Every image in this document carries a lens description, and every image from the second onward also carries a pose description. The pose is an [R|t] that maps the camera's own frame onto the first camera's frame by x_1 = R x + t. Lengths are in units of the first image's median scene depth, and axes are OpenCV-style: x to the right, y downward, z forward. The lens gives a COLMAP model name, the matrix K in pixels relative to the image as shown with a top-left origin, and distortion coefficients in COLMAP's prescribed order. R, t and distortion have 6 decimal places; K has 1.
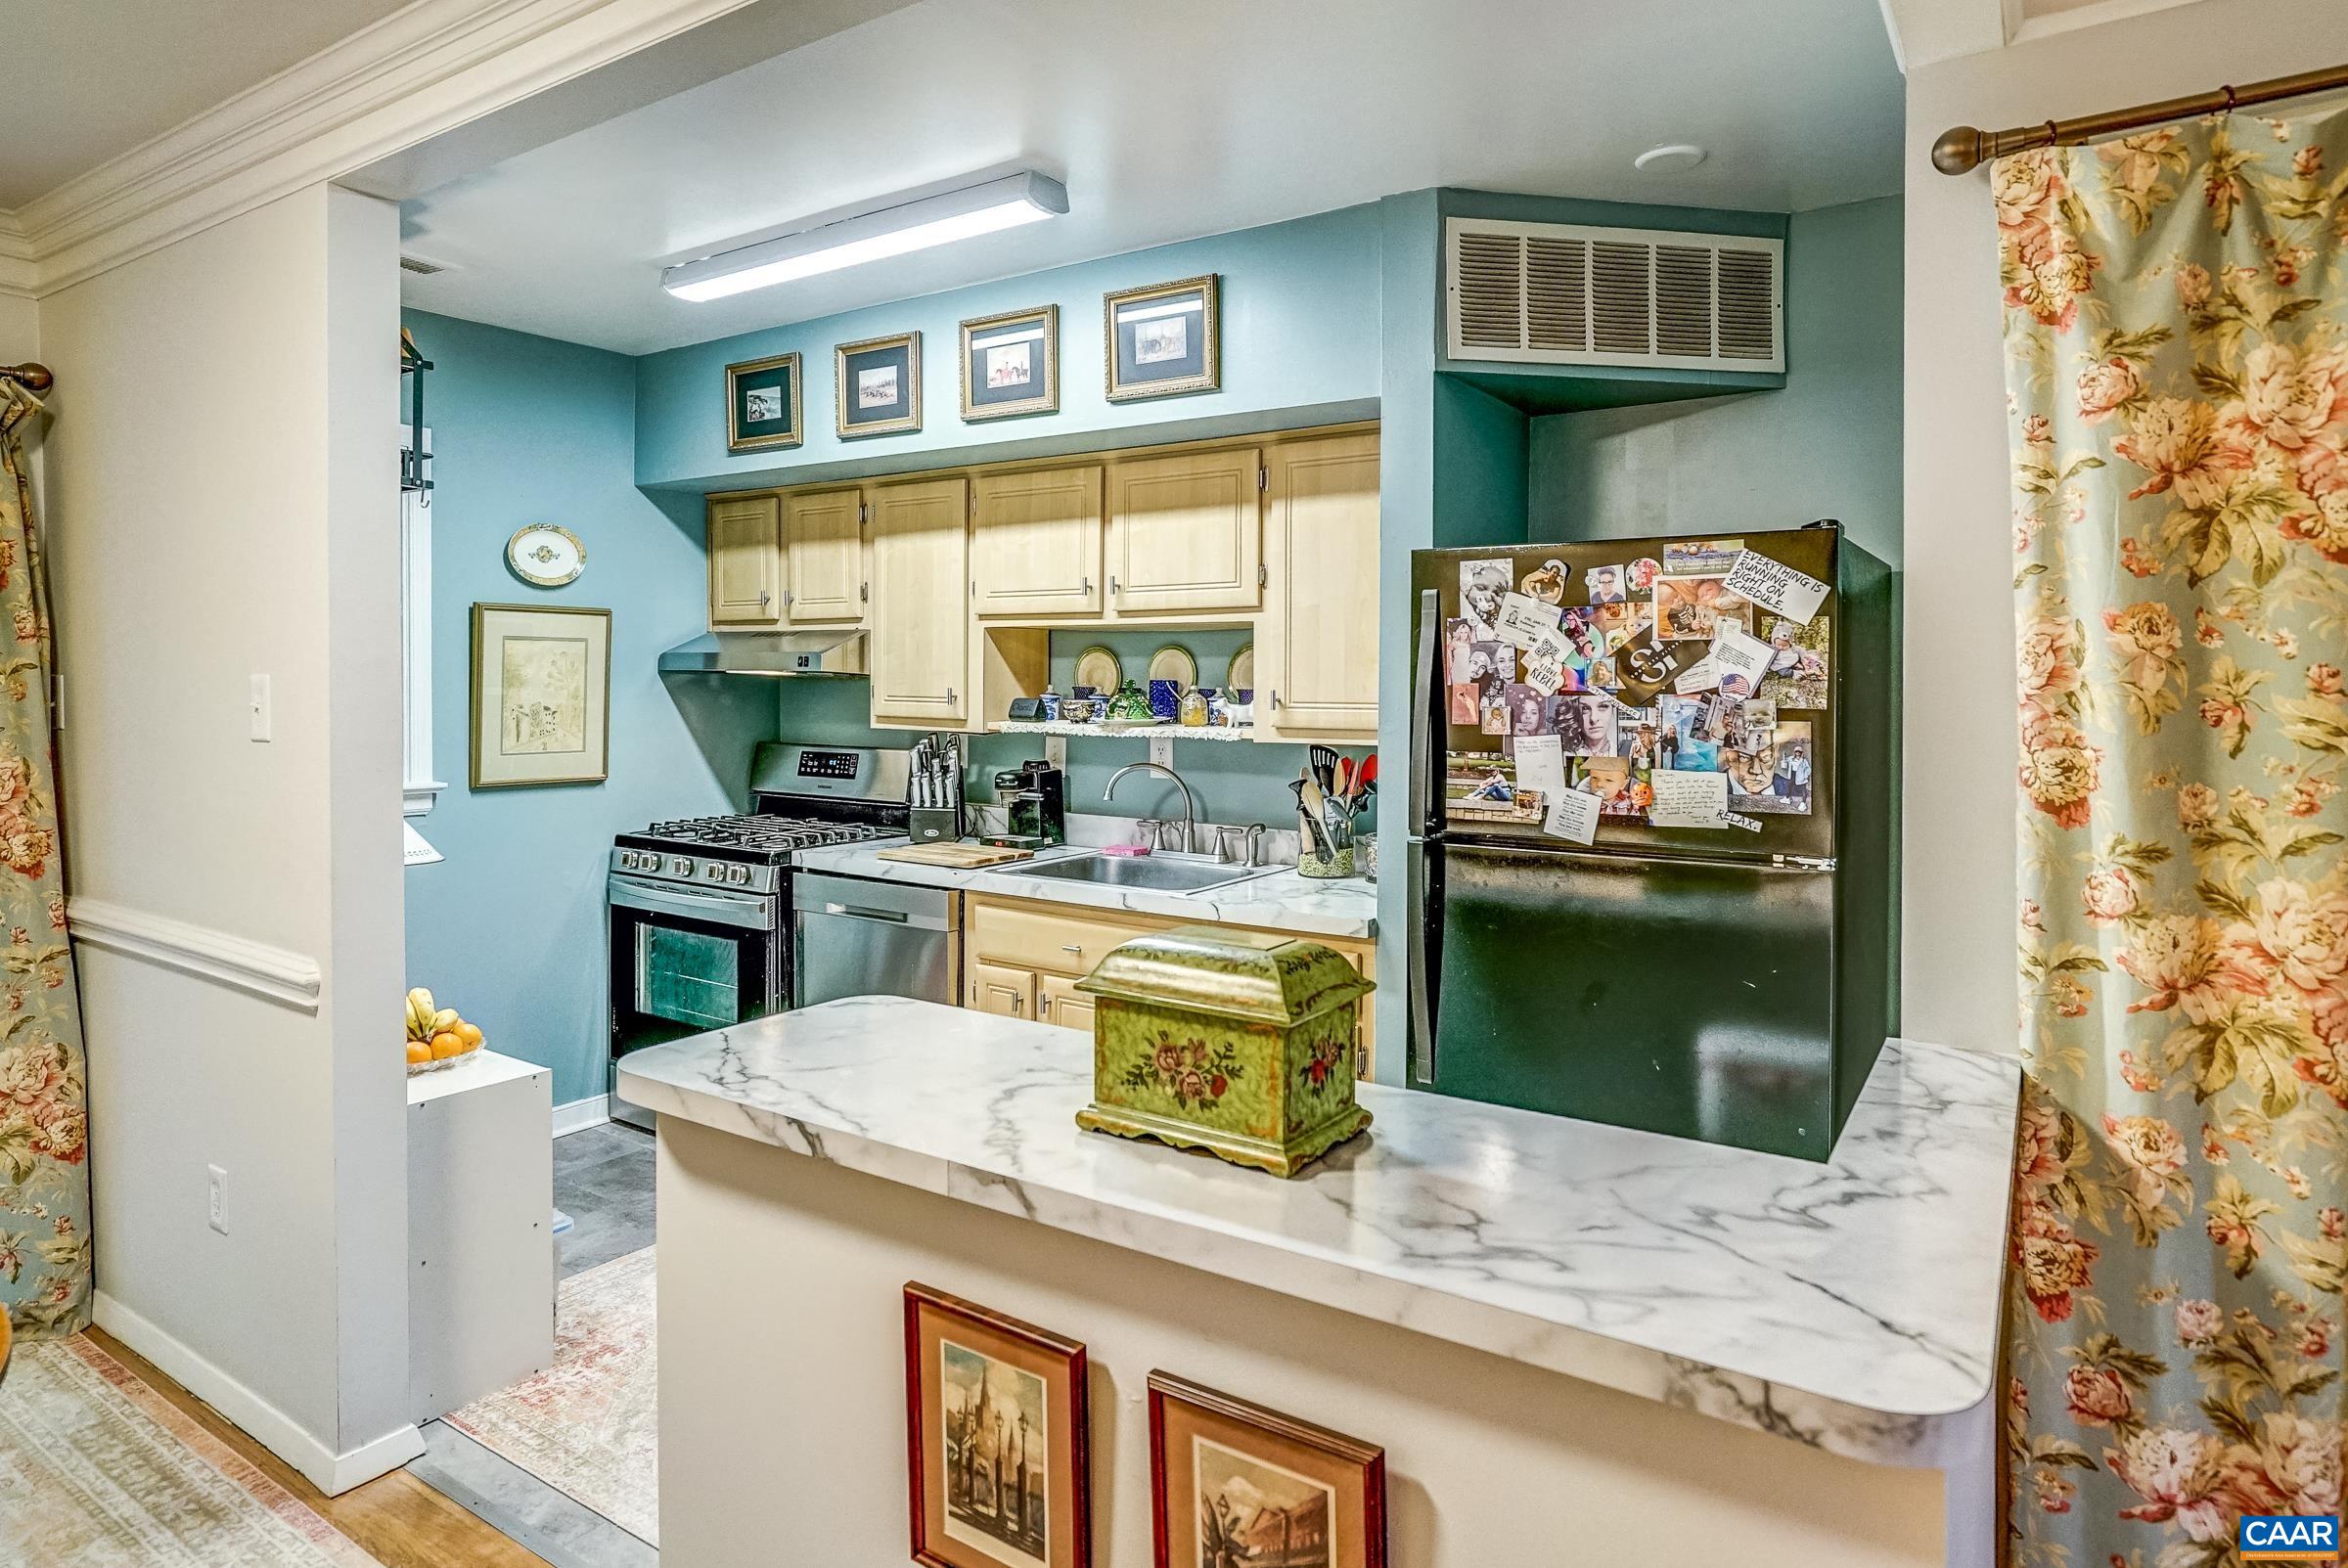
lens RADIAL K [[1358.9, 0, 1132.5], [0, 1358.9, 687.8], [0, 0, 1]] dist [-0.028865, 0.014815]
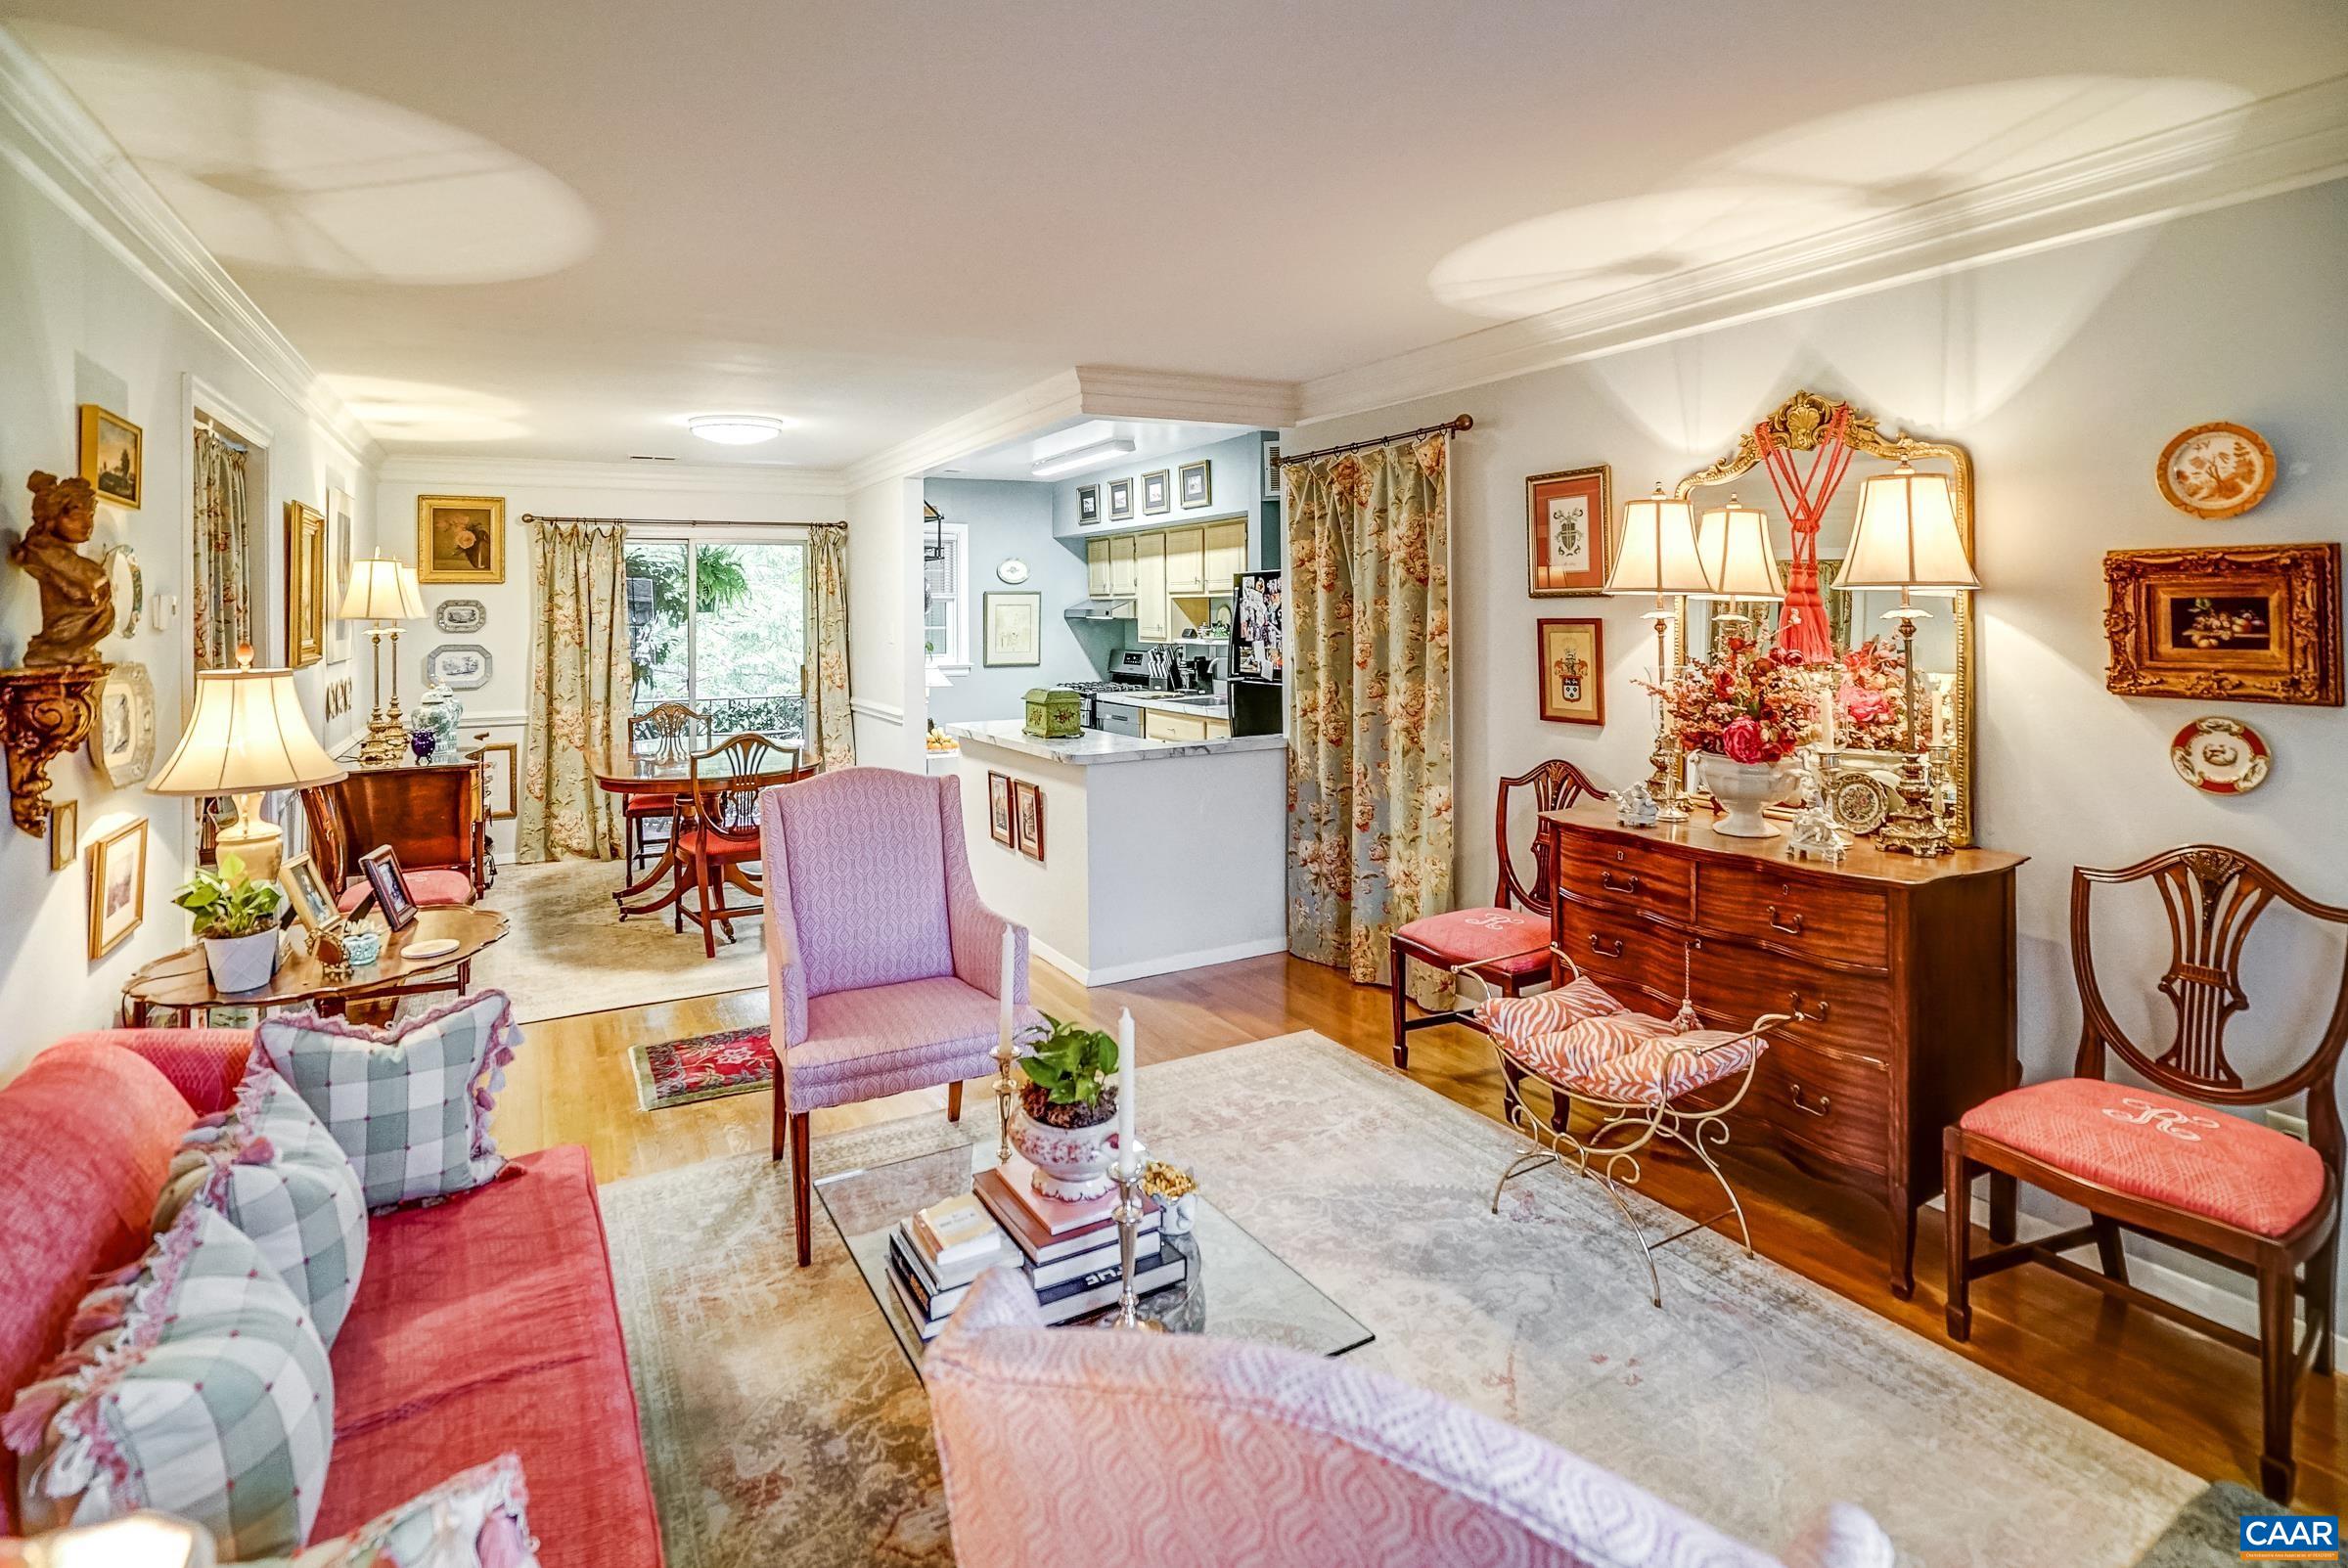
lens RADIAL K [[1130.3, 0, 1137.7], [0, 1130.3, 585.7], [0, 0, 1]] dist [-0.053060, 0.017911]
pose [[0.892963, -0.024060, -0.449487, 0.752156], [0.010862, 0.999431, -0.031917, -0.004595], [0.449999, 0.023618, 0.892716, -0.787672]]
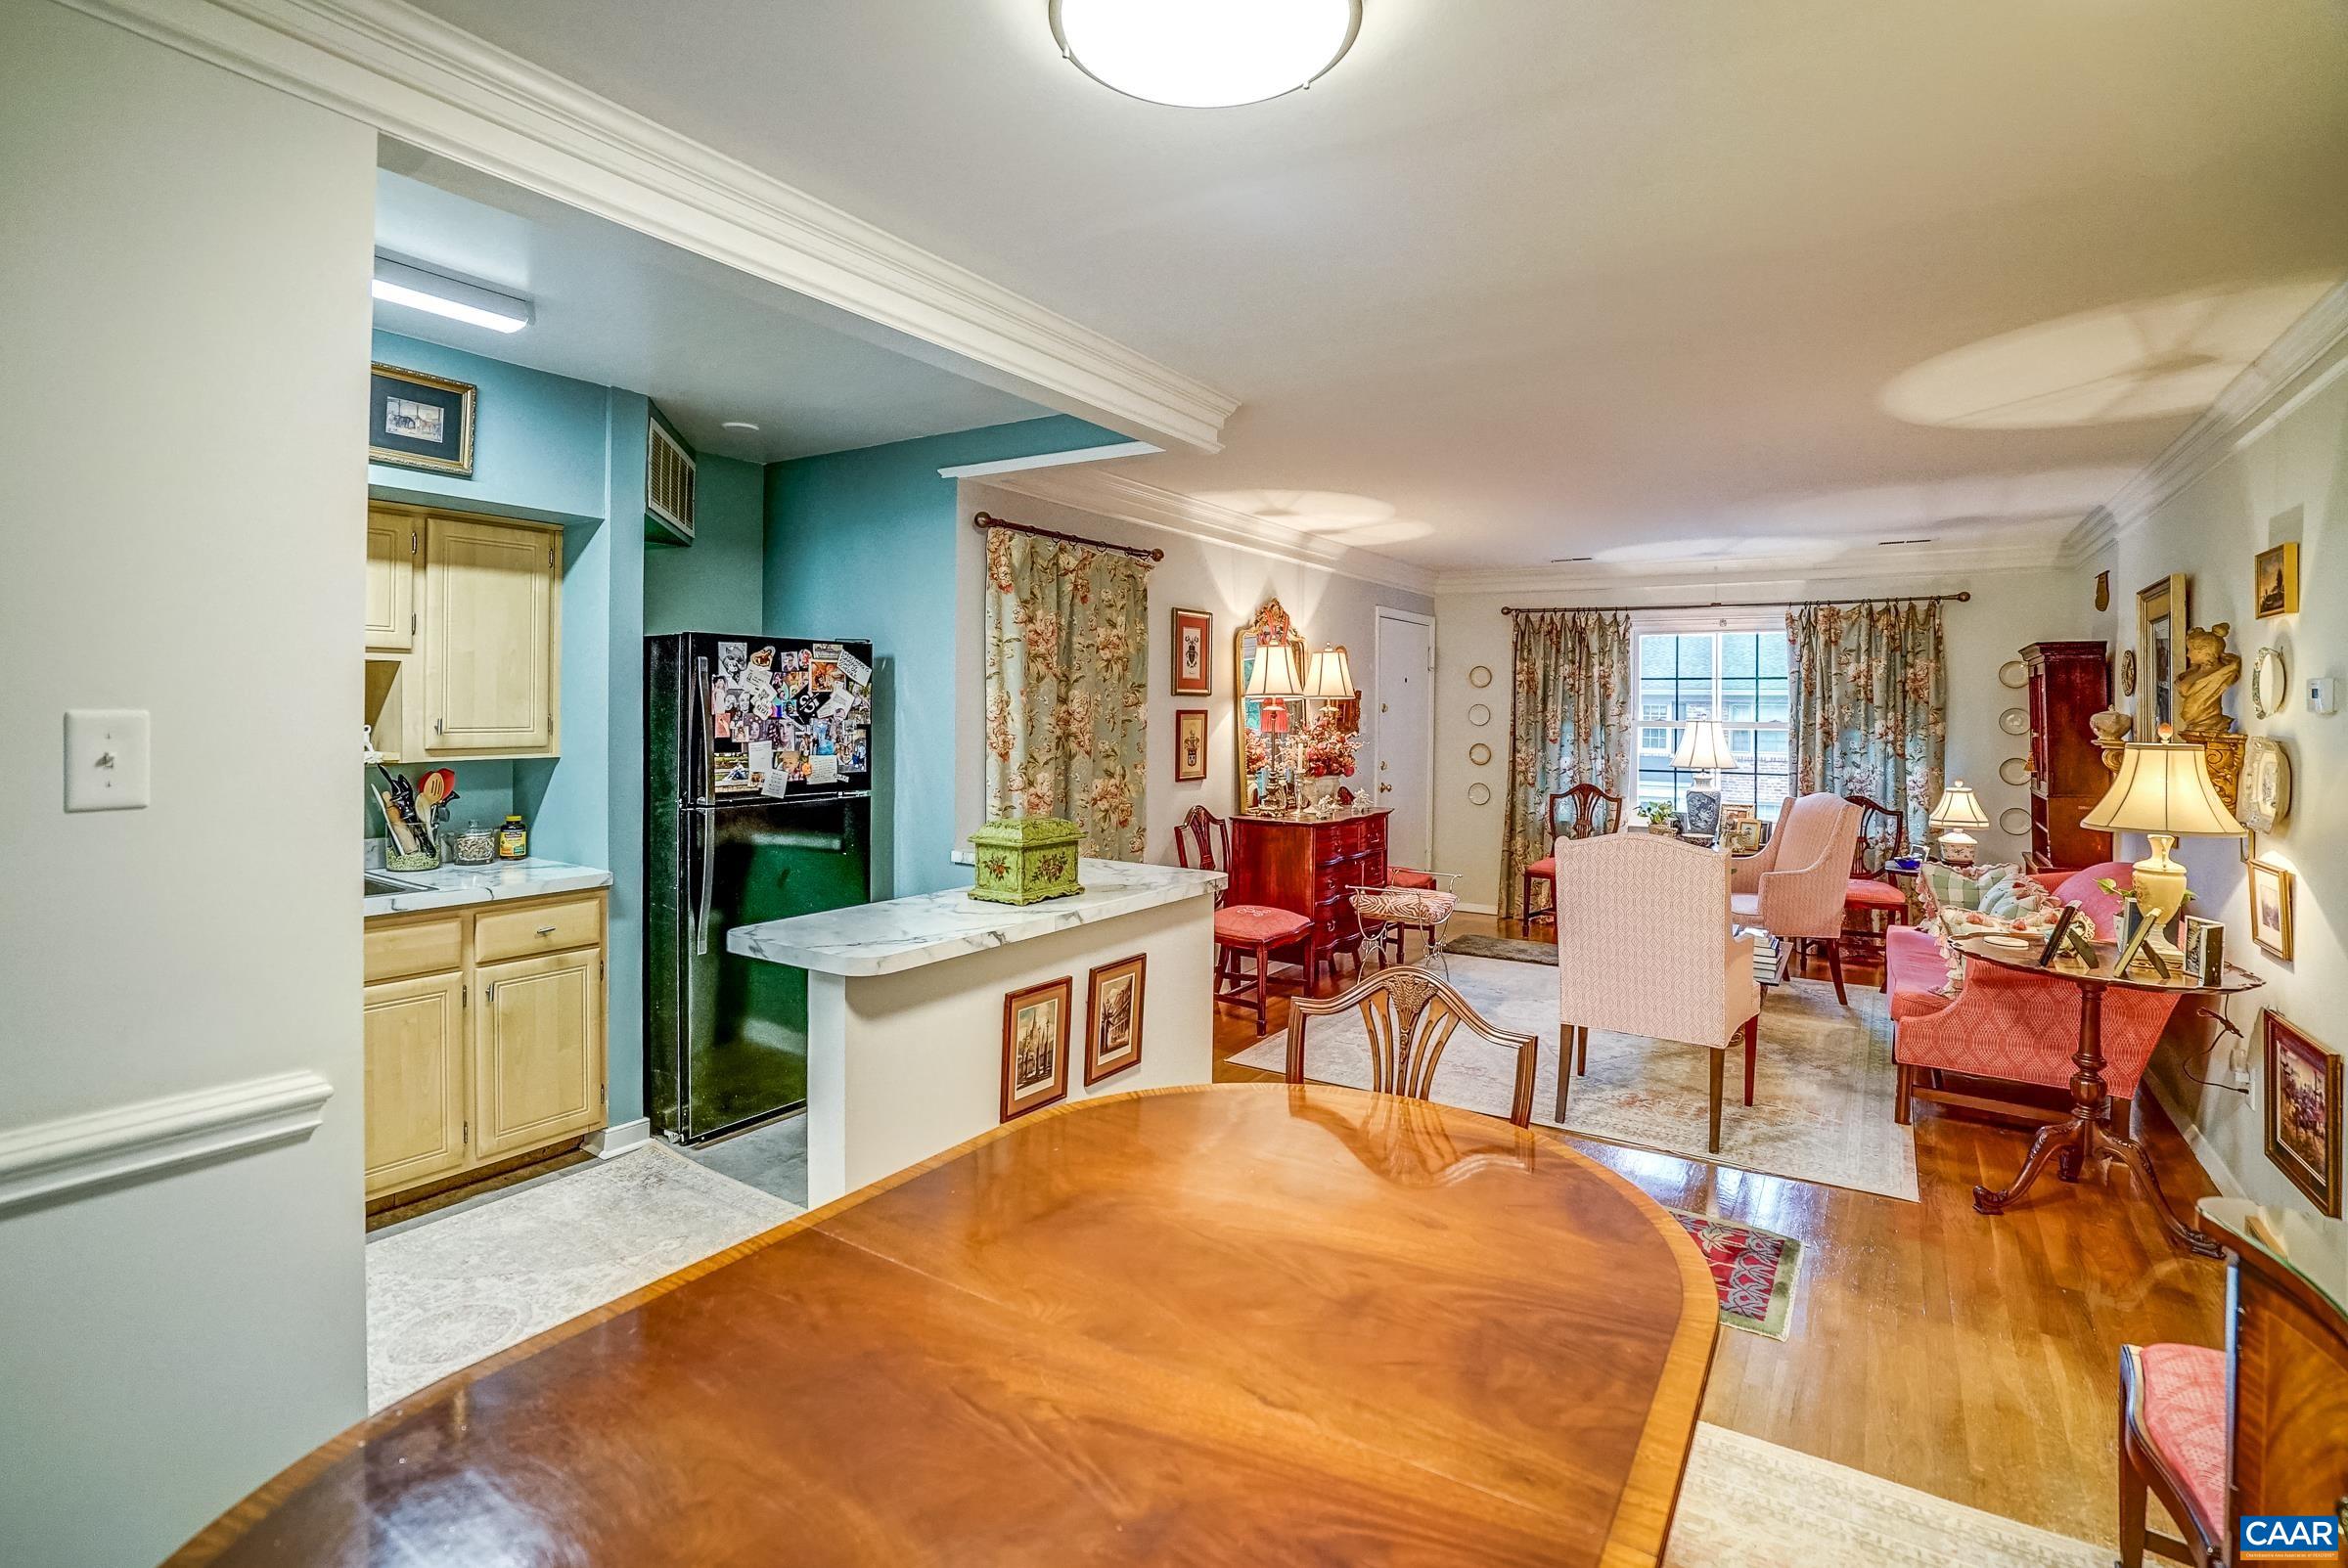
lens RADIAL K [[1130.3, 0, 1147.8], [0, 1130.3, 710.8], [0, 0, 1]] dist [-0.053060, 0.017911]
pose [[-0.006618, -0.005092, 0.999965, -0.822566], [0.000100, 0.999987, 0.005093, -0.009354], [-0.999978, 0.000134, -0.006618, 0.328429]]
